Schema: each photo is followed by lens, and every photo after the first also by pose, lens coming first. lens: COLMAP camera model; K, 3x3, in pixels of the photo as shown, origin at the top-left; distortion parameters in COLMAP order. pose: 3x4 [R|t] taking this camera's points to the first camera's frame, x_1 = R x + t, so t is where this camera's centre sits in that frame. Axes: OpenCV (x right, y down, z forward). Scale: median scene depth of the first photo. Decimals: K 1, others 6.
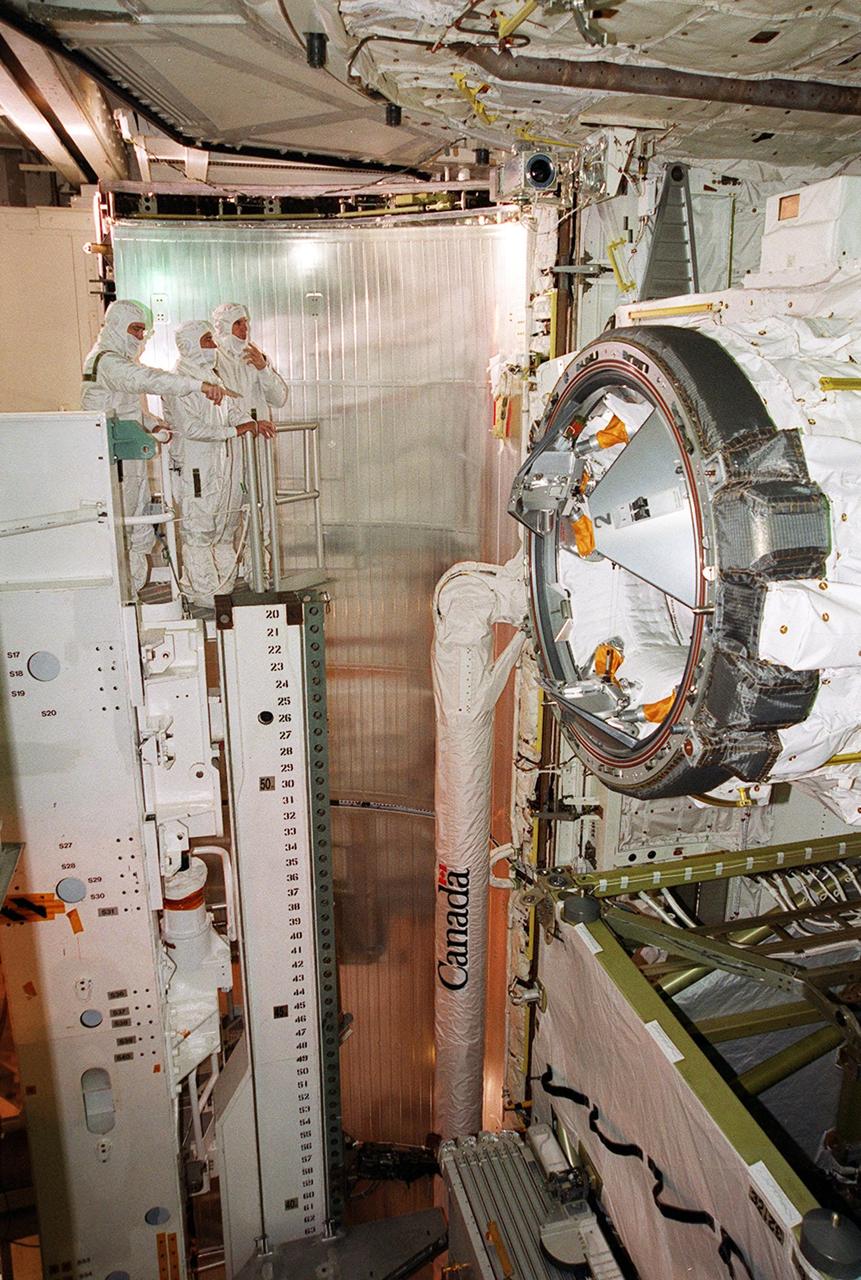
lens RADIAL K [[924.5, 0, 430.5], [0, 924.5, 640.0], [0, 0, 1]] dist [-0.109972, 0.105231]
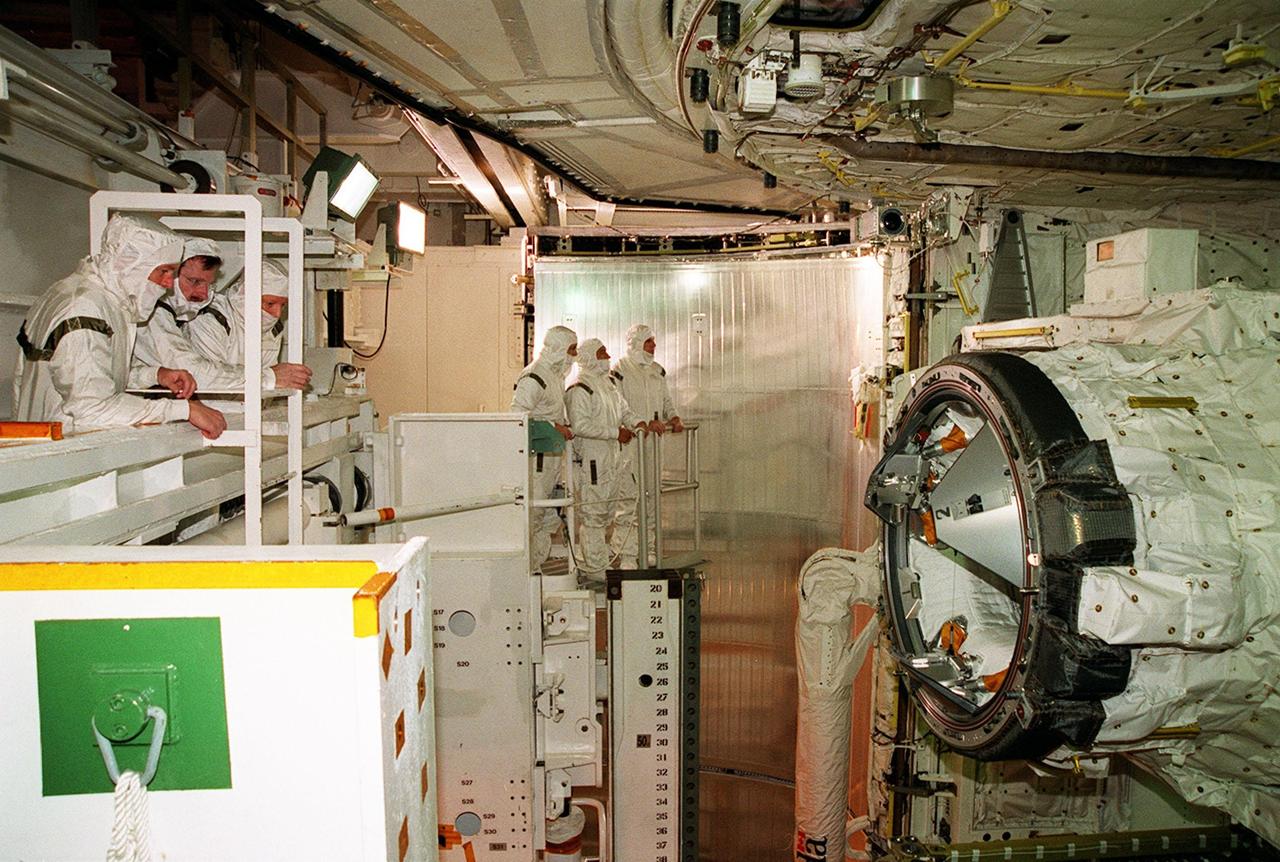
lens RADIAL K [[924.5, 0, 636.4], [0, 924.5, 448.1], [0, 0, 1]] dist [-0.109972, 0.105231]
pose [[0.985087, 0.014115, -0.171476, -0.001358], [-0.046948, 0.980860, -0.188969, 0.019021], [0.165526, 0.194201, 0.966896, -0.148300]]
